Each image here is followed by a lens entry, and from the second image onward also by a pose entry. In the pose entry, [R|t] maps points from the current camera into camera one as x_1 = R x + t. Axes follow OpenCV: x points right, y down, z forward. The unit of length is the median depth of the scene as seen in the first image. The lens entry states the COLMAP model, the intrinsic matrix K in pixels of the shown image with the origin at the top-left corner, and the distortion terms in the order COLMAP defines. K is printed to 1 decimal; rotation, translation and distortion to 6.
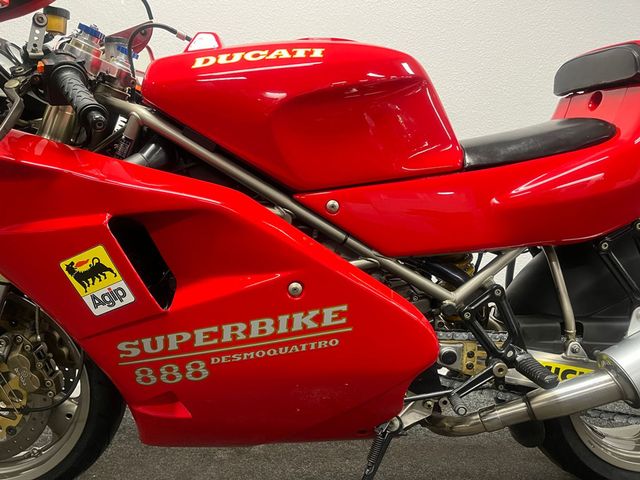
lens RADIAL K [[501.3, 0, 320.0], [0, 501.3, 240.0], [0, 0, 1]] dist [0.044920, -0.007816]
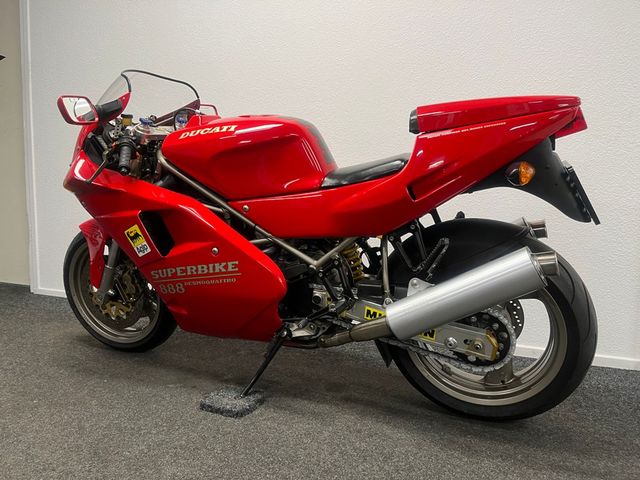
lens RADIAL K [[501.3, 0, 320.0], [0, 501.3, 240.0], [0, 0, 1]] dist [0.044920, -0.007816]
pose [[0.903951, 0.058039, -0.423680, 1.136014], [-0.038760, 0.997789, 0.053987, -0.066824], [0.425877, -0.032379, 0.904202, -0.598875]]
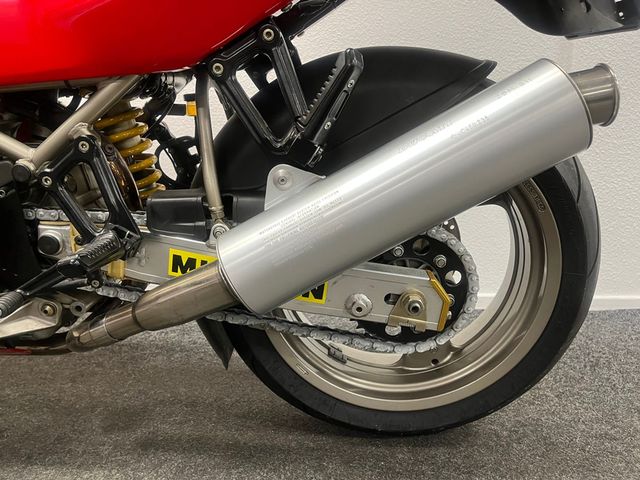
lens RADIAL K [[501.3, 0, 320.0], [0, 501.3, 240.0], [0, 0, 1]] dist [0.044920, -0.007816]
pose [[0.996314, 0.008011, -0.085405, 0.823950], [0.001900, 0.993324, 0.115343, 0.170457], [0.085759, -0.115080, 0.989647, 0.378658]]
